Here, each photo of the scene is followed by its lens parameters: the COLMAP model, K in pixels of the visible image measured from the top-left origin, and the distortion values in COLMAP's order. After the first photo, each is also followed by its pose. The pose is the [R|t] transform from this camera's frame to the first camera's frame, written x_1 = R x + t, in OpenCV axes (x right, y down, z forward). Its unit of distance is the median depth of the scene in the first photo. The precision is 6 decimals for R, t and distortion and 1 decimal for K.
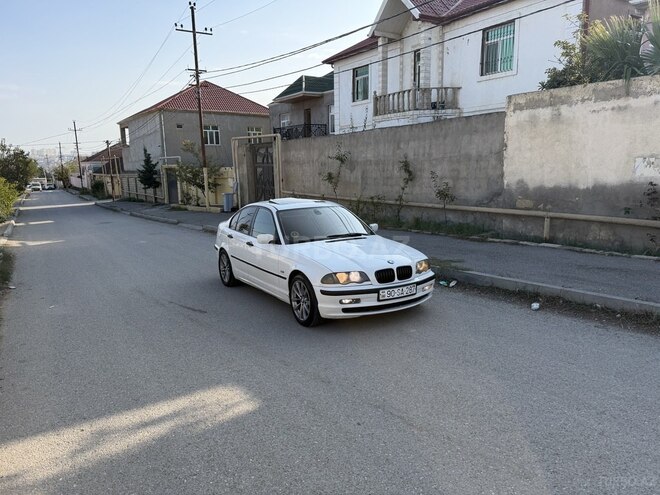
lens RADIAL K [[462.4, 0, 326.7], [0, 462.4, 245.6], [0, 0, 1]] dist [0.079455, -0.112471]
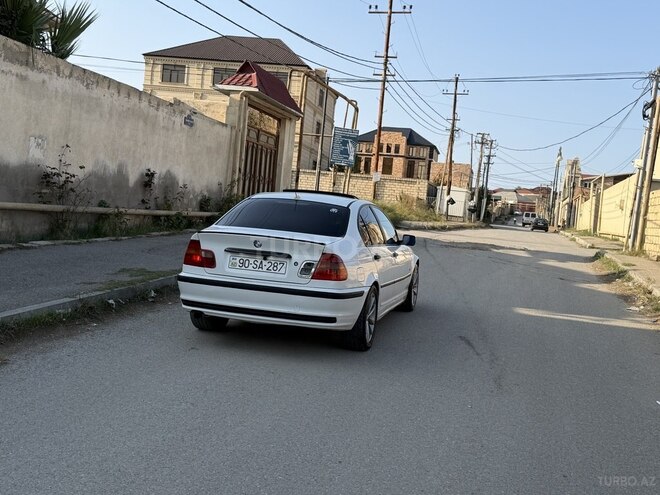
lens RADIAL K [[815.9, 0, 326.8], [0, 815.9, 247.0], [0, 0, 1]] dist [0.201493, -0.441794]
pose [[-0.701543, -0.072983, 0.708880, -0.712483], [0.045182, 0.988185, 0.146454, -0.149232], [-0.711193, 0.134773, -0.689957, 1.382593]]
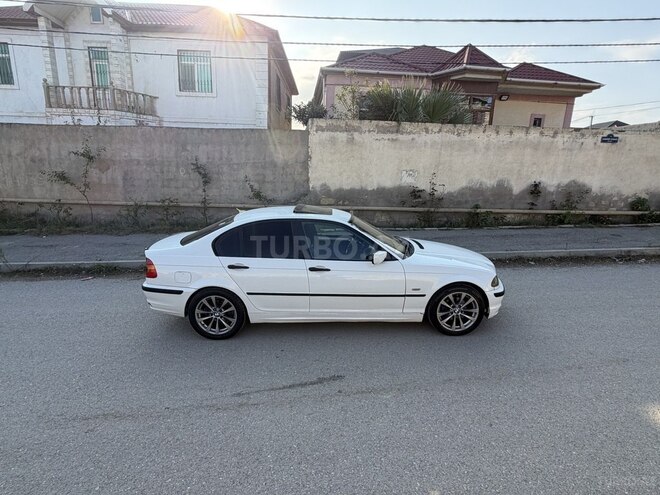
lens RADIAL K [[337.0, 0, 327.6], [0, 337.0, 247.6], [0, 0, 1]] dist [-0.000761, -0.000396]
pose [[0.513350, -0.159407, 0.843244, -0.433209], [0.112473, 0.986619, 0.118039, -0.071719], [-0.850777, 0.034246, 0.524410, 0.482344]]
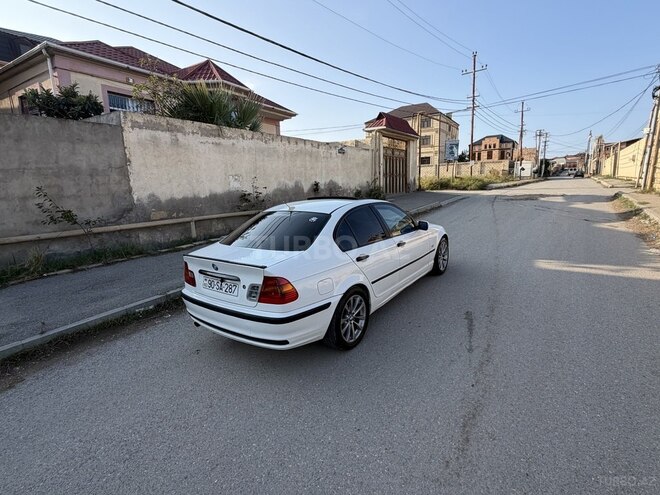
lens RADIAL K [[336.5, 0, 328.5], [0, 336.5, 249.1], [0, 0, 1]] dist [0.000794, -0.001074]
pose [[-0.388750, -0.136348, 0.911198, -0.475652], [0.200658, 0.952720, 0.228170, -0.113978], [-0.899227, 0.271540, -0.343011, 0.930049]]
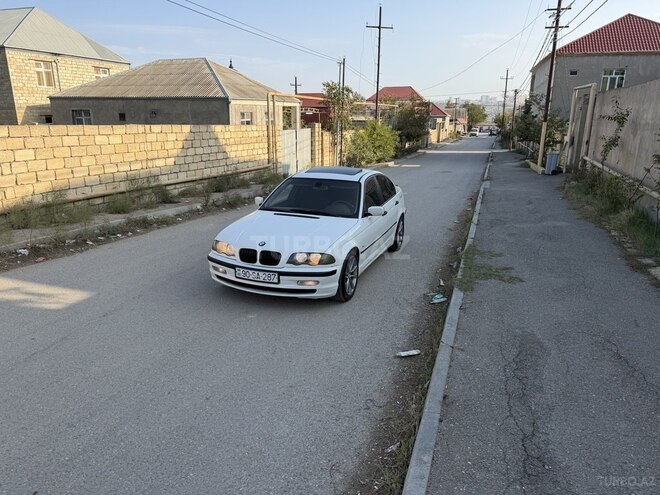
lens RADIAL K [[462.4, 0, 326.7], [0, 462.4, 245.6], [0, 0, 1]] dist [0.079455, -0.112471]
pose [[0.619306, 0.234552, -0.749297, 0.518802], [-0.152281, 0.972097, 0.178433, -0.084583], [0.770241, 0.003599, 0.637743, 0.265475]]
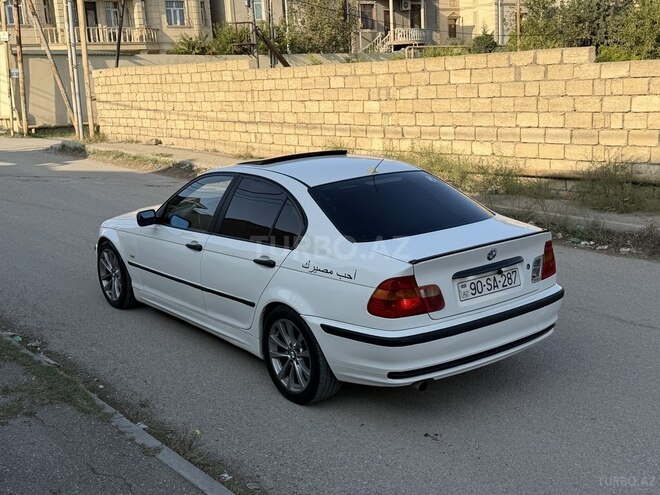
lens RADIAL K [[815.9, 0, 326.8], [0, 815.9, 247.0], [0, 0, 1]] dist [0.201493, -0.441794]
pose [[-0.990104, 0.097958, -0.100490, -0.002278], [0.055895, 0.932089, 0.357890, -0.236828], [0.128724, 0.348731, -0.928341, 1.372107]]
